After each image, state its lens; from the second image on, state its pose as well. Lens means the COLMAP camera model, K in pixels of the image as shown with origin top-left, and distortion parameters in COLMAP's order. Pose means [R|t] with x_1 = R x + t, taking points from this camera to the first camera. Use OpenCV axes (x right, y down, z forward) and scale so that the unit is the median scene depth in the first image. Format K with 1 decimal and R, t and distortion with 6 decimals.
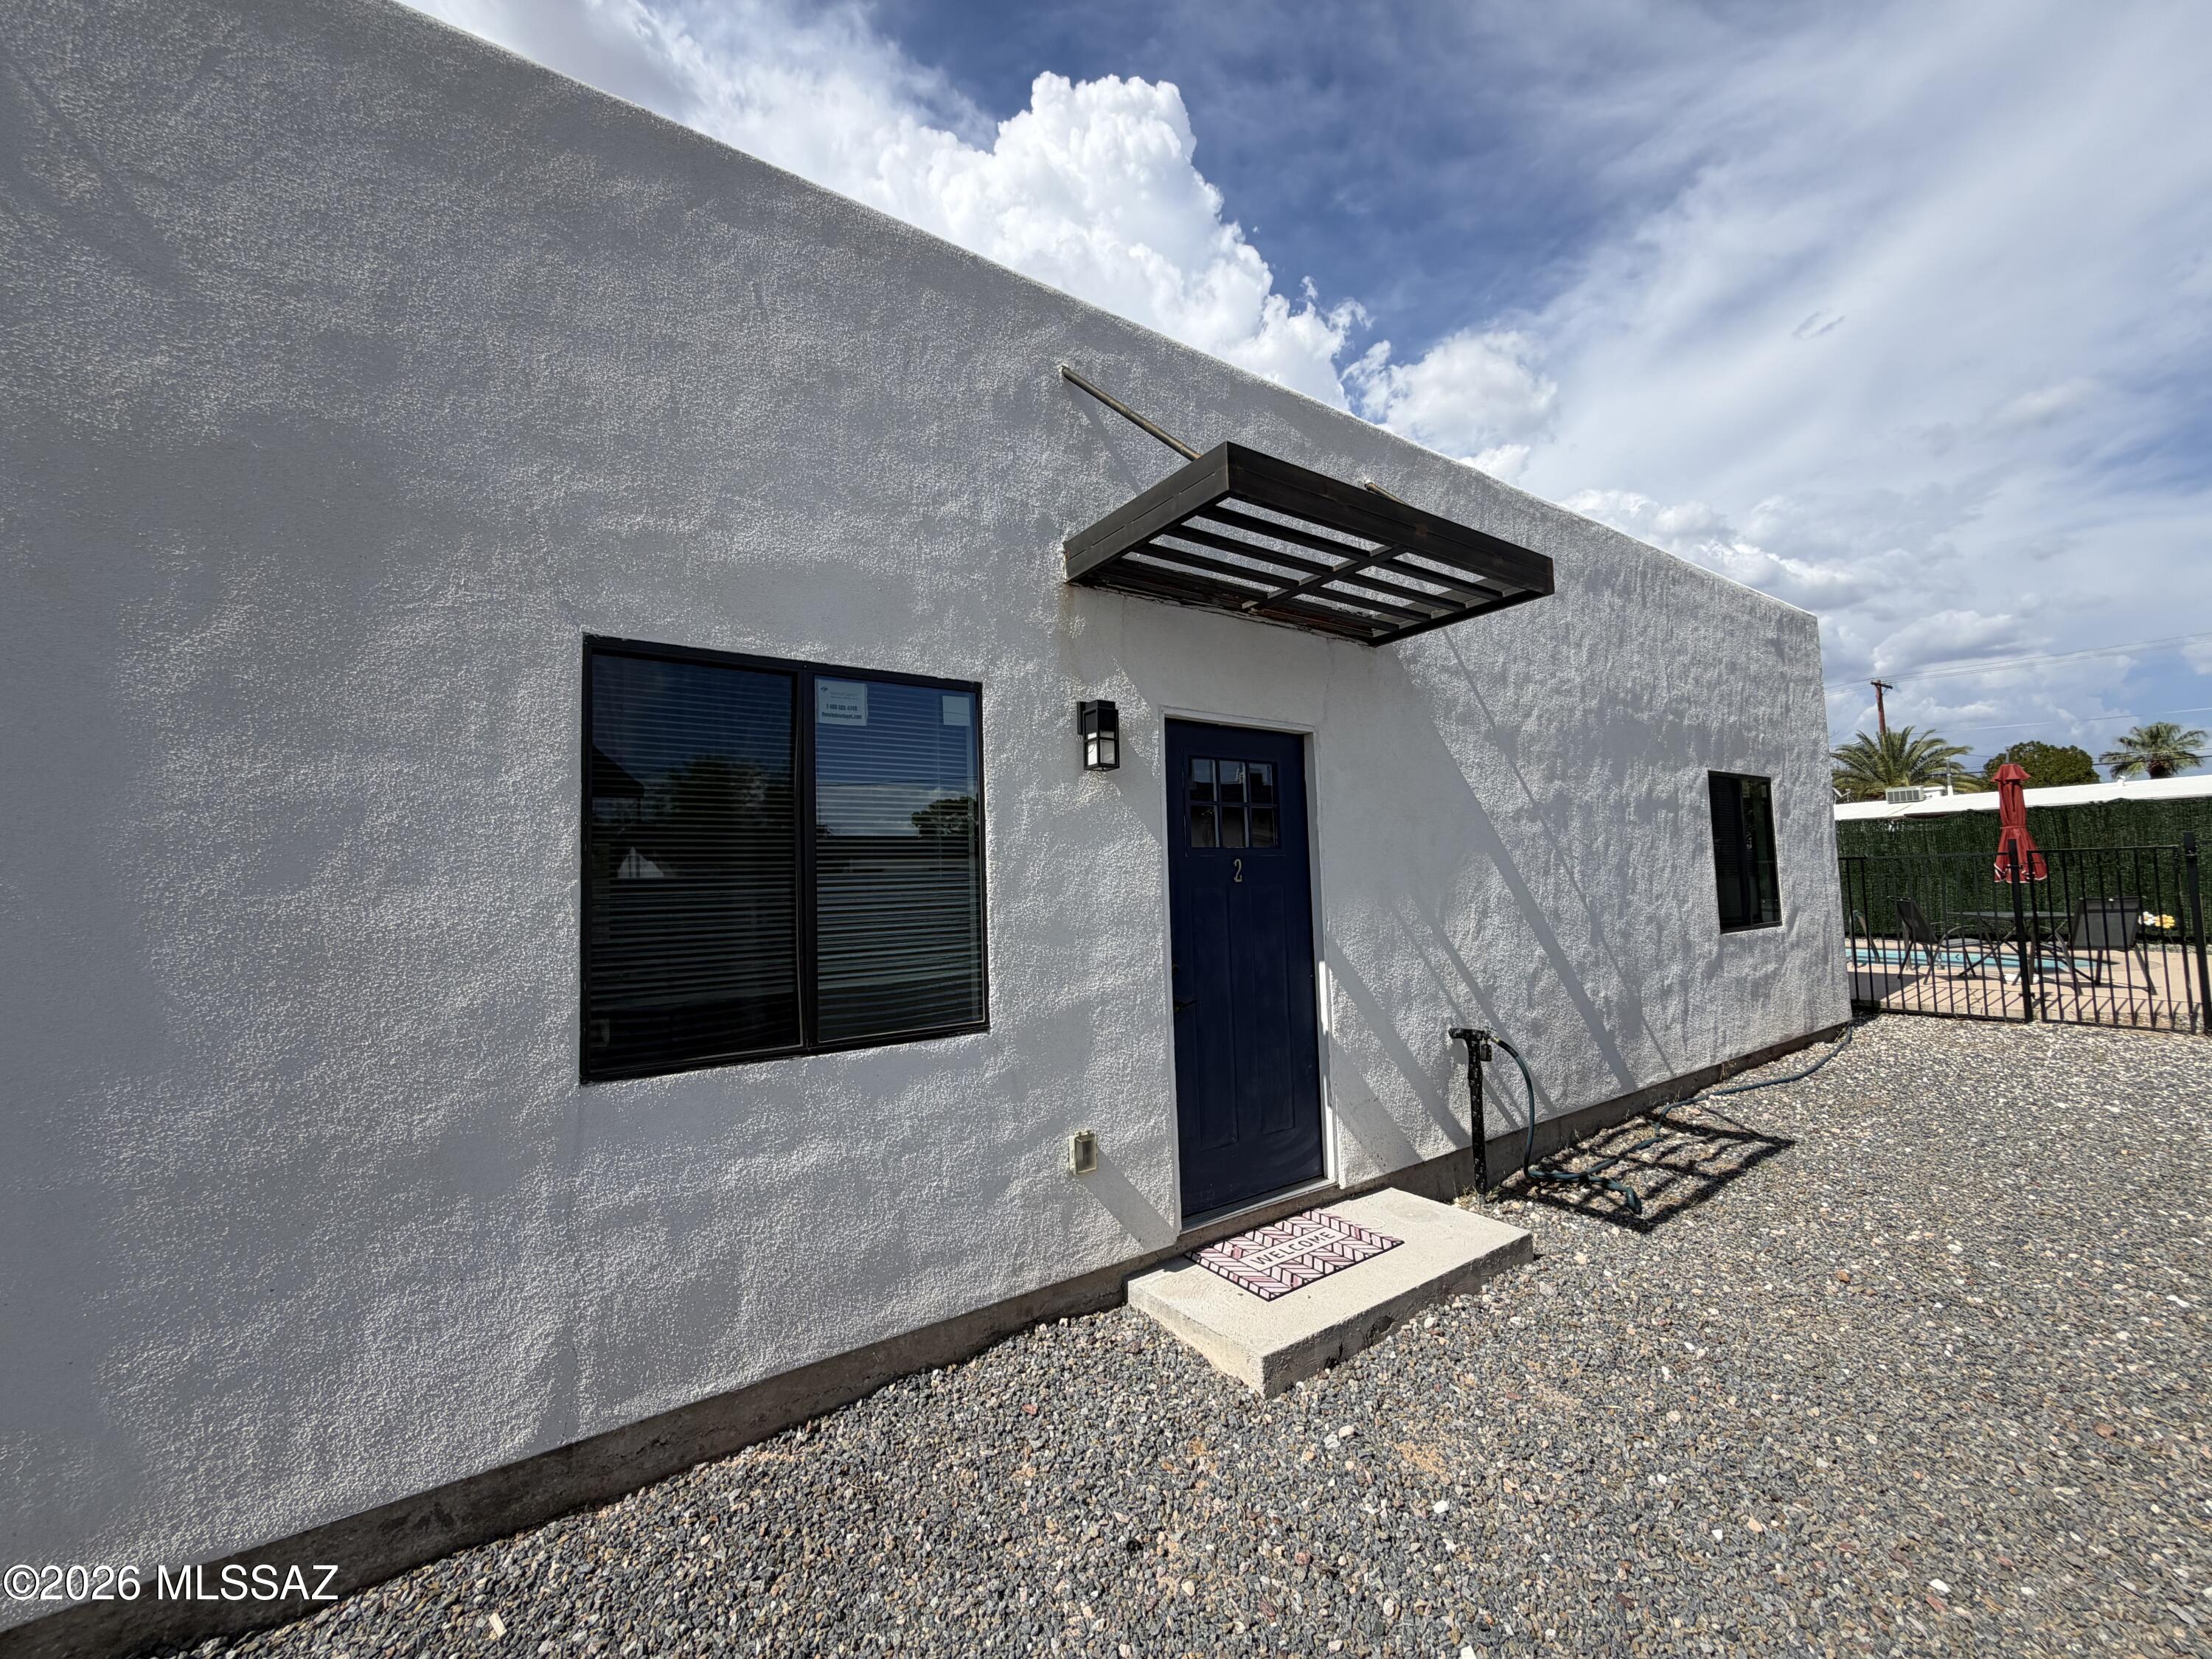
lens RADIAL K [[925.0, 0, 1105.6], [0, 925.0, 819.9], [0, 0, 1]] dist [0.022139, -0.010505]
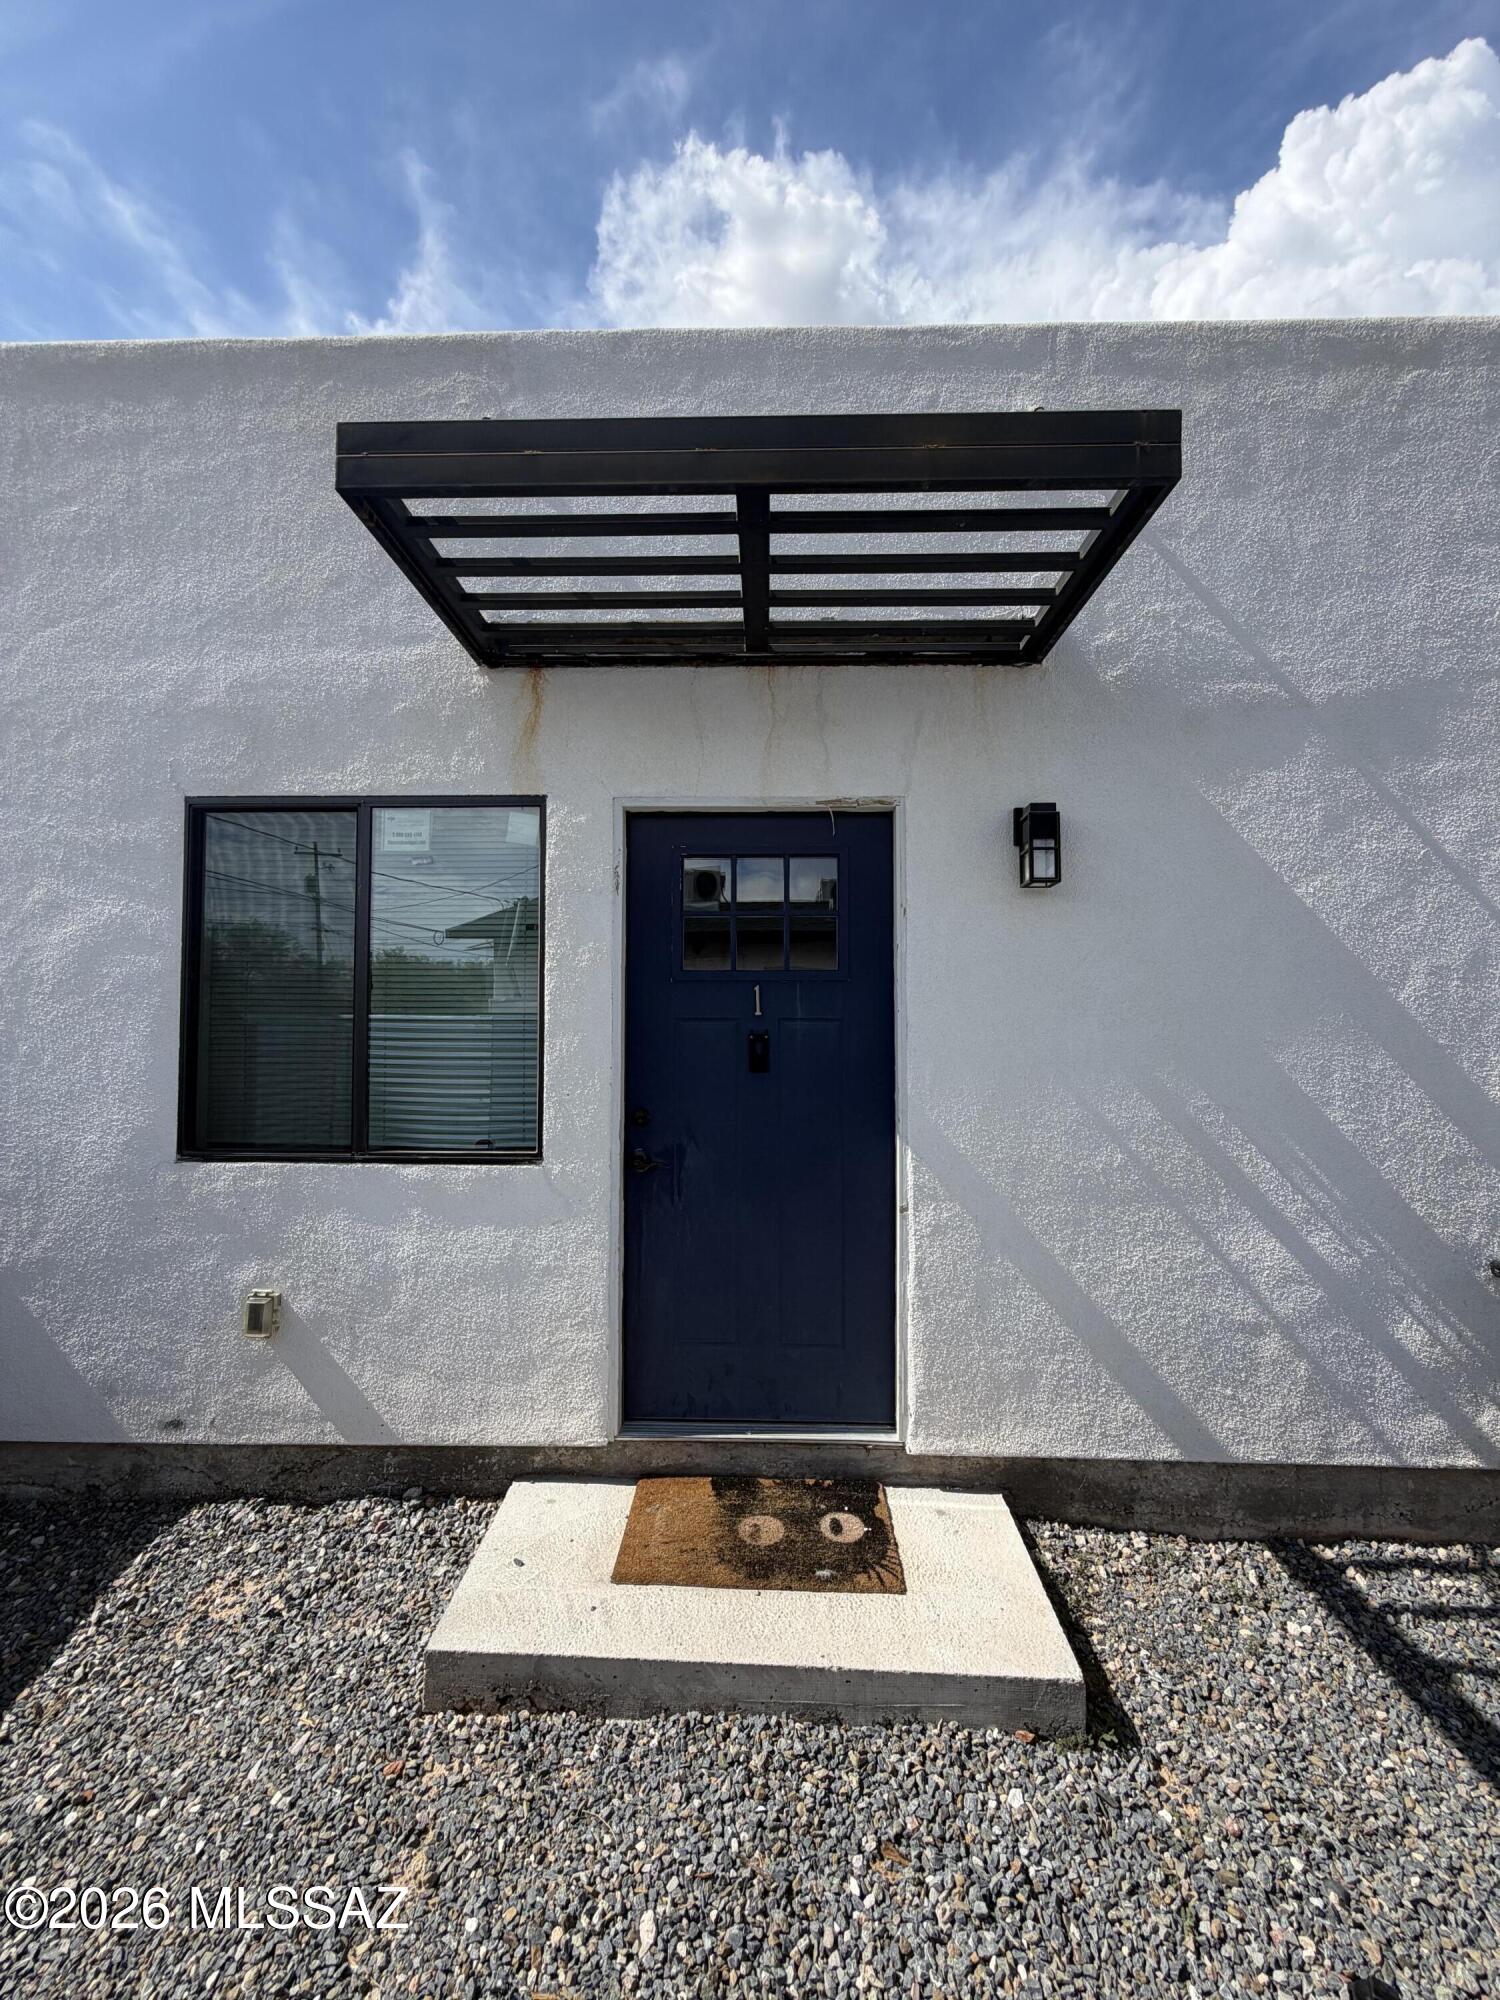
lens RADIAL K [[836.3, 0, 746.0], [0, 836.3, 982.6], [0, 0, 1]] dist [0.022139, -0.010505]
pose [[0.797721, 0.007790, -0.602976, 0.549470], [0.014204, 0.999396, 0.031703, 0.018175], [0.602859, -0.033855, 0.797129, 0.442797]]
